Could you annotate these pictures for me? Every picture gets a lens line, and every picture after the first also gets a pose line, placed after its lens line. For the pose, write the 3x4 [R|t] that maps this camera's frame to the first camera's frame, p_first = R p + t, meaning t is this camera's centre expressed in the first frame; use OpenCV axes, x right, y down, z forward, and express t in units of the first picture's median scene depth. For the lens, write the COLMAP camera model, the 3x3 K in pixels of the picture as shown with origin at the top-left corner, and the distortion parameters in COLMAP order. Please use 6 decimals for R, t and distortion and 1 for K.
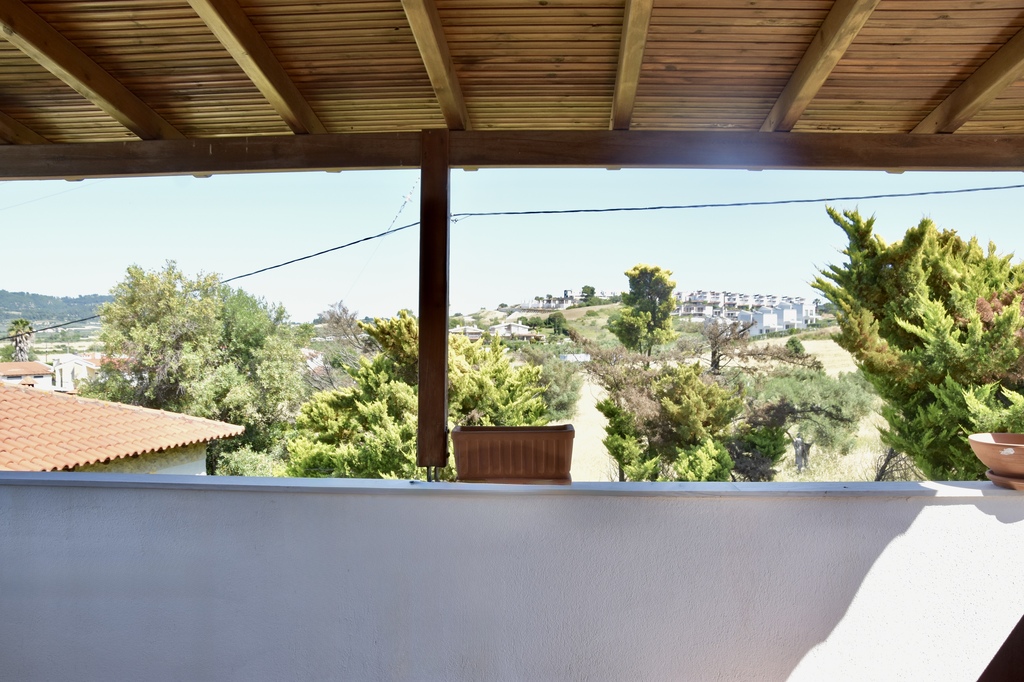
lens RADIAL K [[816.4, 0, 515.0], [0, 816.4, 350.4], [0, 0, 1]] dist [-0.148896, 0.122926]
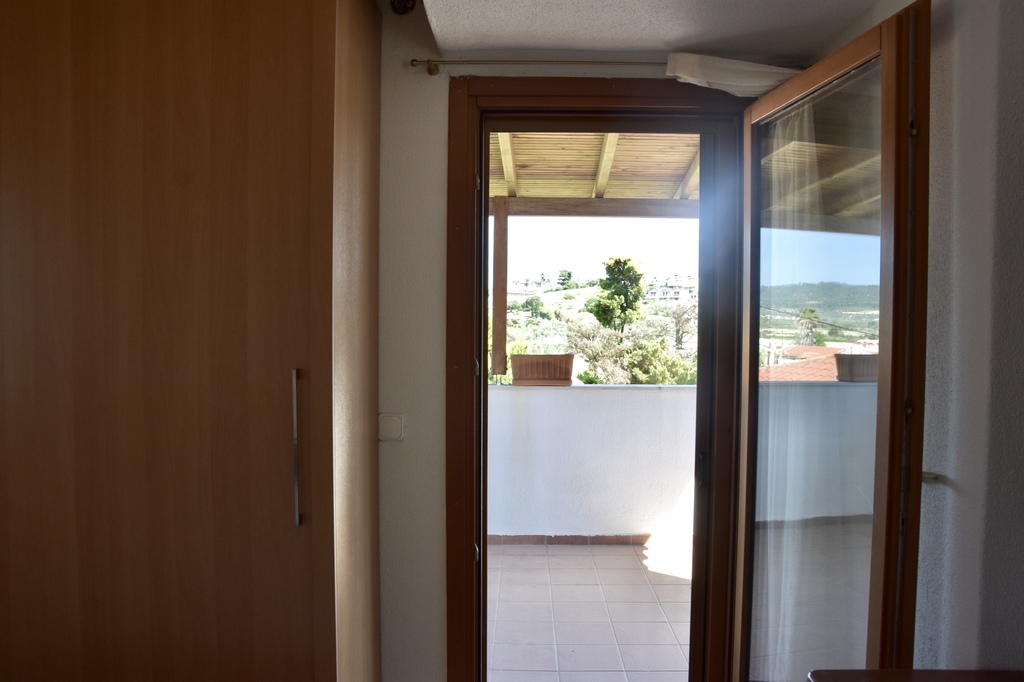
lens RADIAL K [[816.4, 0, 515.0], [0, 816.4, 350.4], [0, 0, 1]] dist [-0.148896, 0.122926]
pose [[0.999605, 0.003057, 0.027926, -0.022742], [-0.003626, 0.999786, 0.020347, 0.009094], [-0.027858, -0.020441, 0.999403, -0.173558]]
